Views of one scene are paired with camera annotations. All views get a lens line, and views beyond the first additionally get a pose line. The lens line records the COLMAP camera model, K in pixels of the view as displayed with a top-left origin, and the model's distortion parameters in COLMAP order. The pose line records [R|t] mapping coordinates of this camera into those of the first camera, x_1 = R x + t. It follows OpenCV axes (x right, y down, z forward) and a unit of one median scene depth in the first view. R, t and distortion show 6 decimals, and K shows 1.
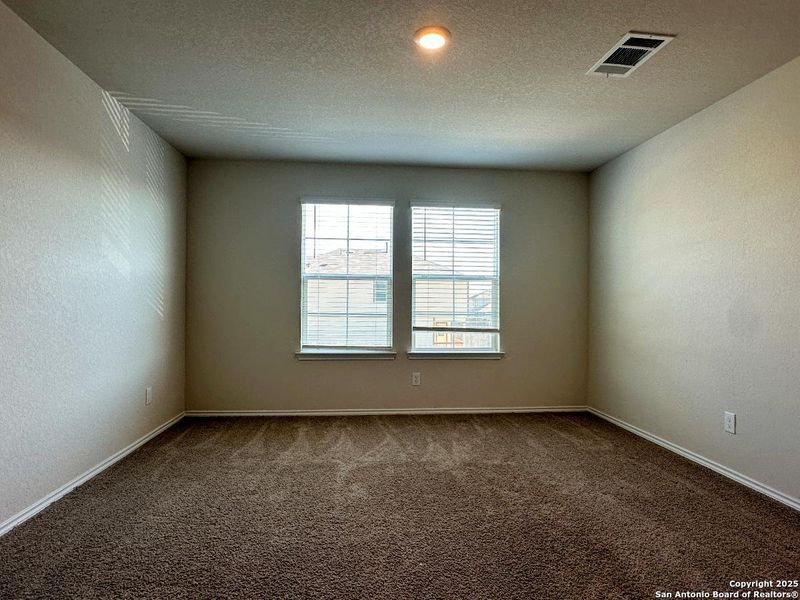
lens RADIAL K [[457.8, 0, 395.5], [0, 457.8, 306.4], [0, 0, 1]] dist [-0.000647, 0.001290]
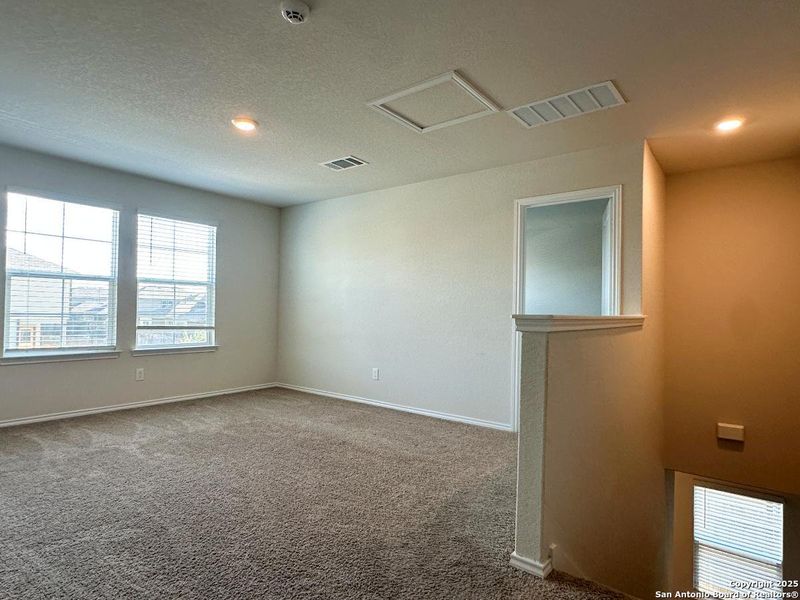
lens RADIAL K [[457.8, 0, 395.5], [0, 457.8, 306.4], [0, 0, 1]] dist [-0.000647, 0.001290]
pose [[0.686750, 0.009230, 0.726835, -0.328327], [-0.005689, 0.999957, -0.007323, 0.003251], [-0.726872, 0.000894, 0.686773, -0.178014]]
